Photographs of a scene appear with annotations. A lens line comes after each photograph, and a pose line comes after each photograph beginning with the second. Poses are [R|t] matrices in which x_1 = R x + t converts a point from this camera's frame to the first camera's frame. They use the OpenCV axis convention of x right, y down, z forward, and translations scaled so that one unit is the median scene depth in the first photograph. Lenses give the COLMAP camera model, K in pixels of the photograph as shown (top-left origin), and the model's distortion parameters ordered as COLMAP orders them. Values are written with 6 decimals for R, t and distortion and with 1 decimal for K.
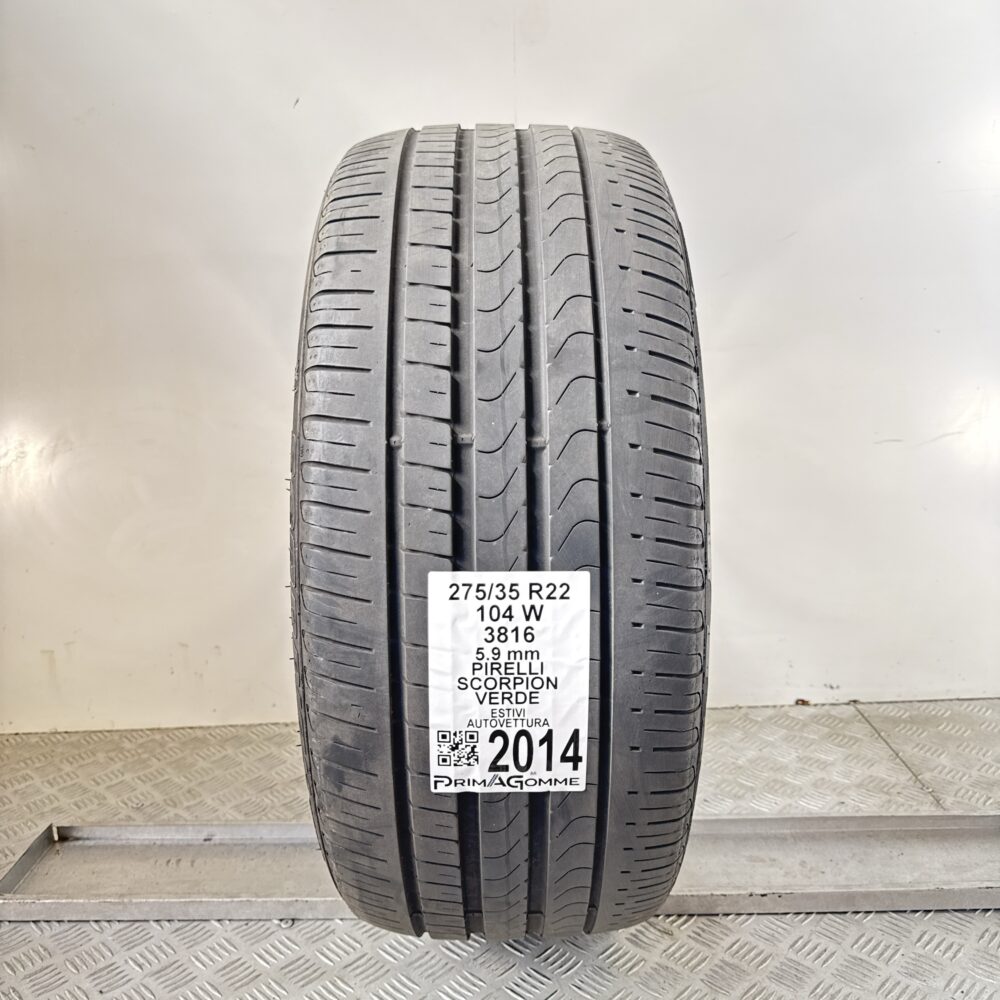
lens RADIAL K [[941.2, 0, 500.0], [0, 941.2, 500.0], [0, 0, 1]] dist [0.124735, -0.370070]
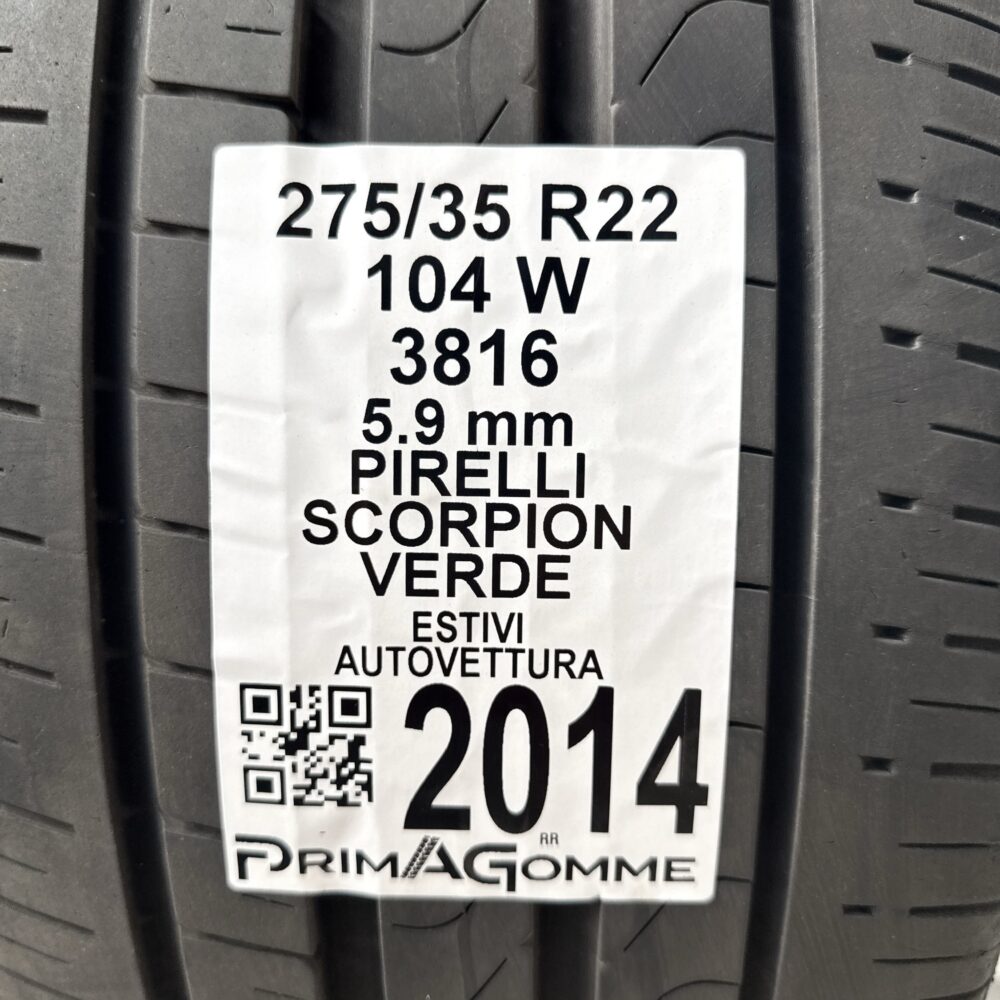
lens RADIAL K [[941.2, 0, 500.0], [0, 941.2, 500.0], [0, 0, 1]] dist [0.124735, -0.370070]
pose [[0.998908, 0.016507, -0.043718, 0.031878], [-0.021400, 0.993259, -0.113925, 0.220650], [0.041543, 0.114736, 0.992527, 0.698738]]
